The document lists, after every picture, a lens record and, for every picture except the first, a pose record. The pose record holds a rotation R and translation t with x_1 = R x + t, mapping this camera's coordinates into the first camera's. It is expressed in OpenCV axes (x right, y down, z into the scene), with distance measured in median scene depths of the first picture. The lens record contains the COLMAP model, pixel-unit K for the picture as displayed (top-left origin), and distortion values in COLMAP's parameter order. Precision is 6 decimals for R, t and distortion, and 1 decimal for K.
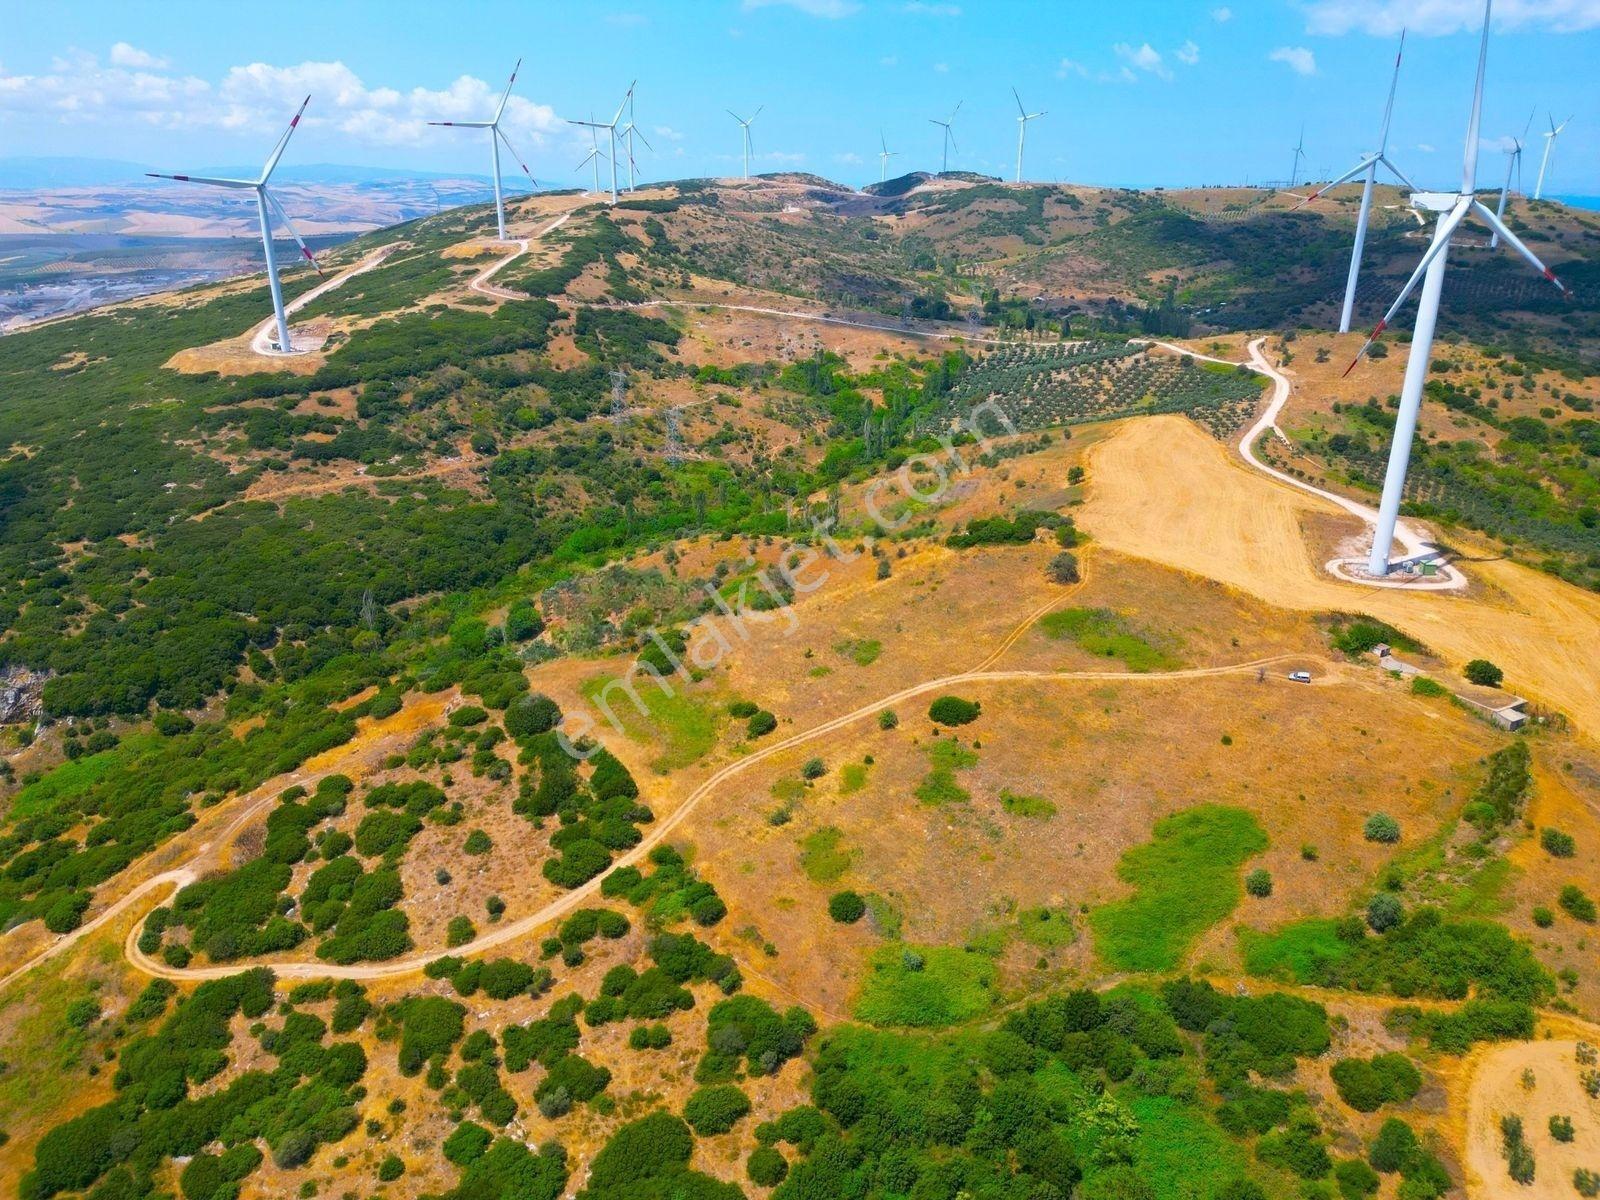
lens RADIAL K [[1117.7, 0, 800.0], [0, 1117.7, 600.0], [0, 0, 1]] dist [0.065196, -0.062644]
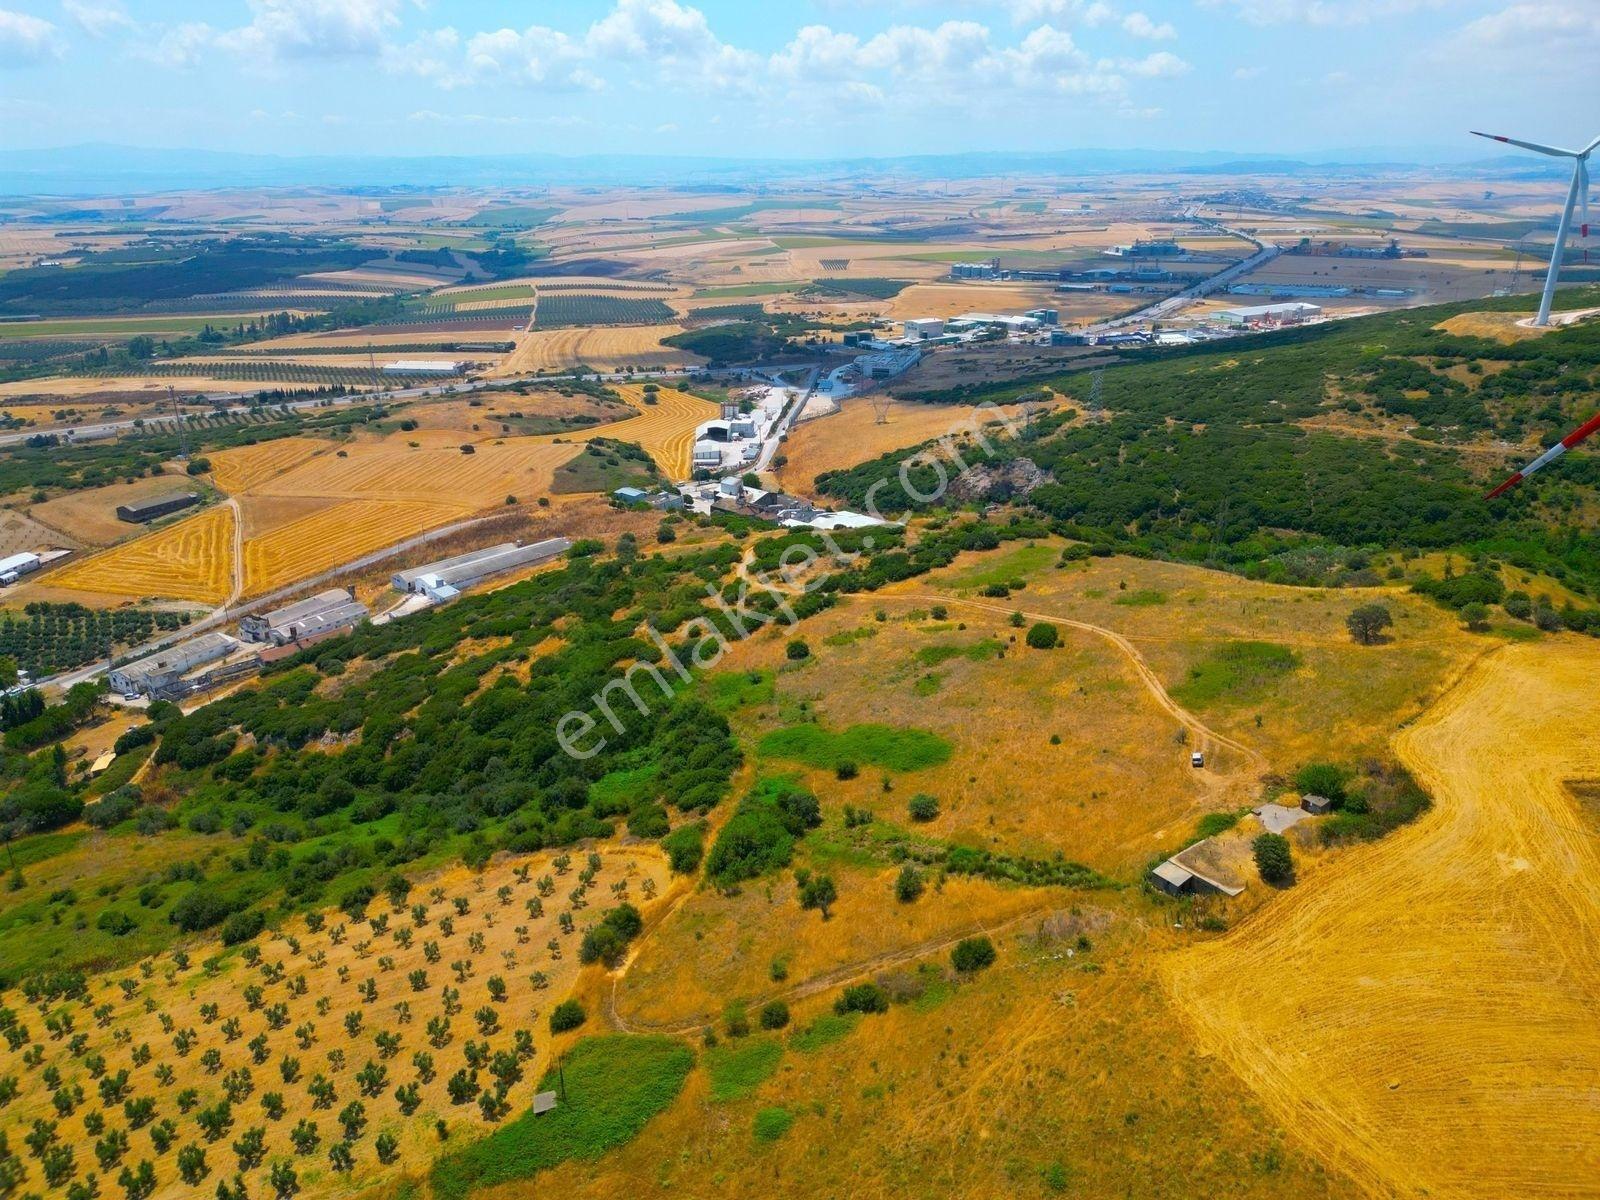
lens RADIAL K [[1117.7, 0, 800.0], [0, 1117.7, 600.0], [0, 0, 1]] dist [0.065196, -0.062644]
pose [[0.147295, 0.357243, -0.922324, 0.853979], [-0.346262, 0.892111, 0.290243, -0.128776], [0.926503, 0.276614, 0.255103, 0.394854]]
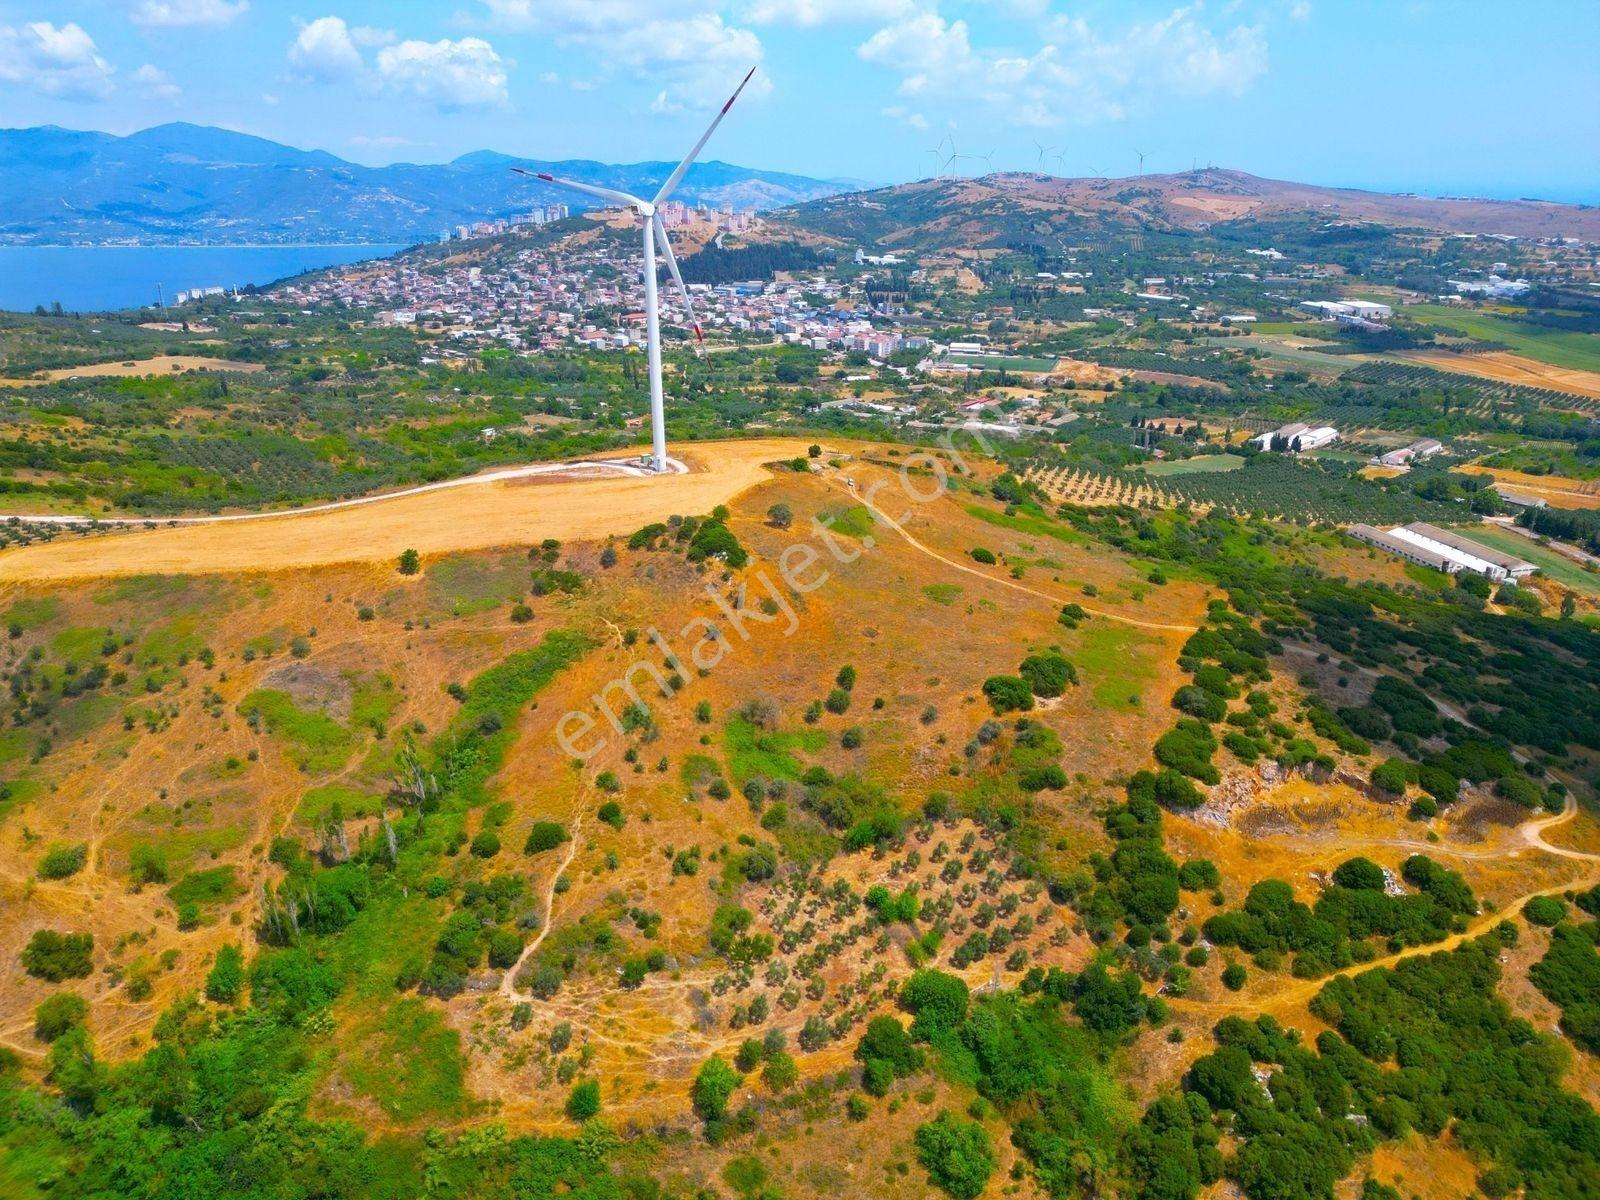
lens RADIAL K [[1117.7, 0, 800.0], [0, 1117.7, 600.0], [0, 0, 1]] dist [0.065196, -0.062644]
pose [[-0.550335, -0.301692, 0.778533, -0.706285], [0.292923, 0.803407, 0.518395, -0.544729], [-0.781874, 0.513341, -0.353770, 1.373238]]
